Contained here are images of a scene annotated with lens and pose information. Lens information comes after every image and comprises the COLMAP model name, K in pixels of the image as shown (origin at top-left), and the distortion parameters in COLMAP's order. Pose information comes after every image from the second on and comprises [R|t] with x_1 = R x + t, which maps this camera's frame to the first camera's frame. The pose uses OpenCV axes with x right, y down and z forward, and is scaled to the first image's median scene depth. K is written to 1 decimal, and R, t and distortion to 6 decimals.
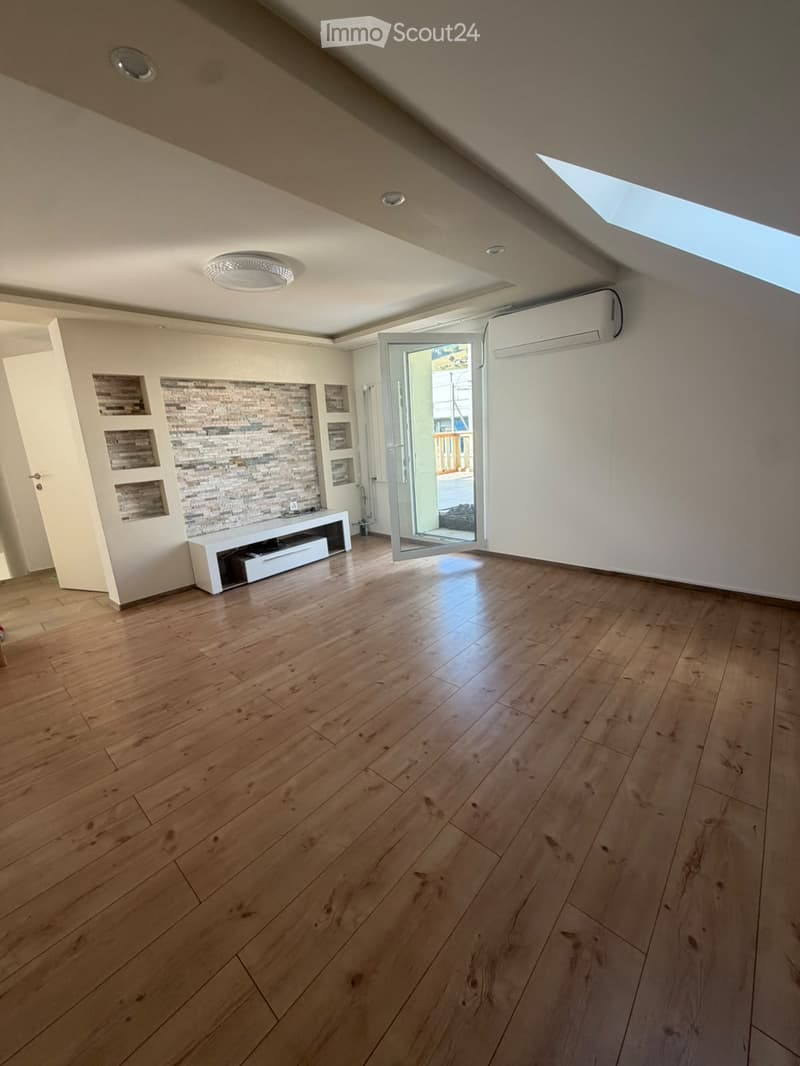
lens RADIAL K [[425.8, 0, 397.2], [0, 425.8, 529.1], [0, 0, 1]] dist [-0.000634, 0.000474]
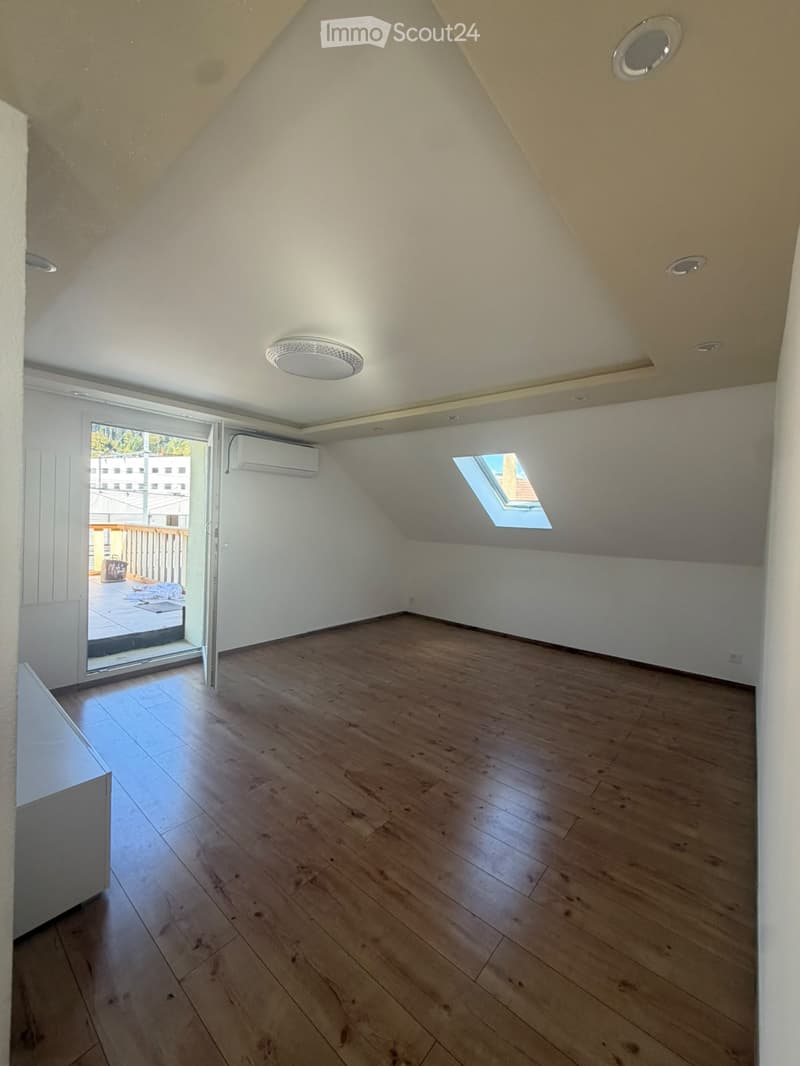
lens RADIAL K [[425.8, 0, 397.2], [0, 425.8, 529.1], [0, 0, 1]] dist [-0.000634, 0.000474]
pose [[-0.035940, 0.036942, 0.998671, -1.160848], [0.192259, 0.980905, -0.029366, -0.173233], [-0.980686, 0.190948, -0.042356, 0.874376]]
